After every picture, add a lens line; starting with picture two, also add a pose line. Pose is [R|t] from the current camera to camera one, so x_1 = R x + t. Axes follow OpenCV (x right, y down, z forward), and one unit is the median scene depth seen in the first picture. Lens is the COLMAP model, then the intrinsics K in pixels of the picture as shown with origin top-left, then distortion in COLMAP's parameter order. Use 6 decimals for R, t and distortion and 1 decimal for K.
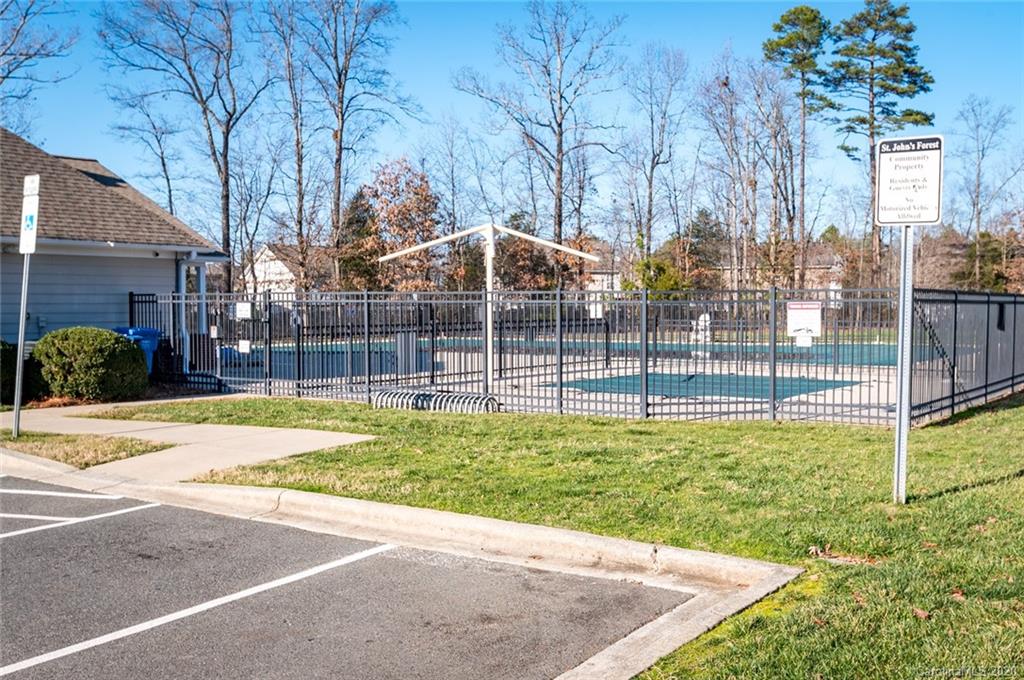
lens RADIAL K [[1062.1, 0, 514.3], [0, 1062.1, 340.6], [0, 0, 1]] dist [0.065411, 0.000000]
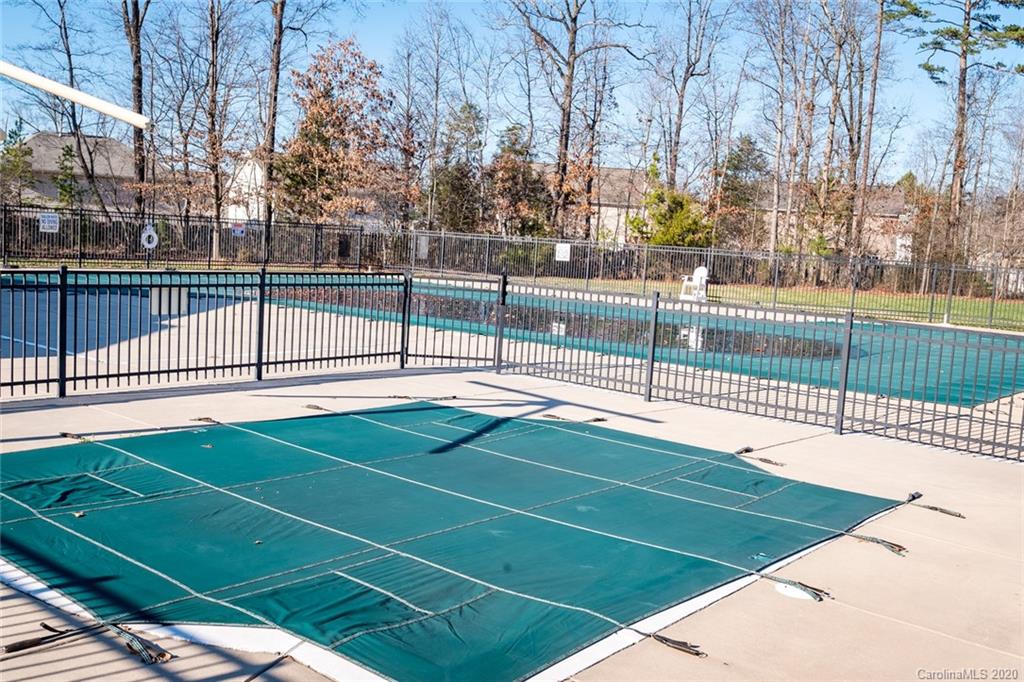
lens RADIAL K [[1010.2, 0, 509.7], [0, 1010.2, 339.1], [0, 0, 1]] dist [0.021120, 0.000000]
pose [[0.994482, 0.071370, -0.076883, 0.069254], [-0.065864, 0.995233, 0.071928, -0.010918], [0.081650, -0.066467, 0.994442, 0.202412]]
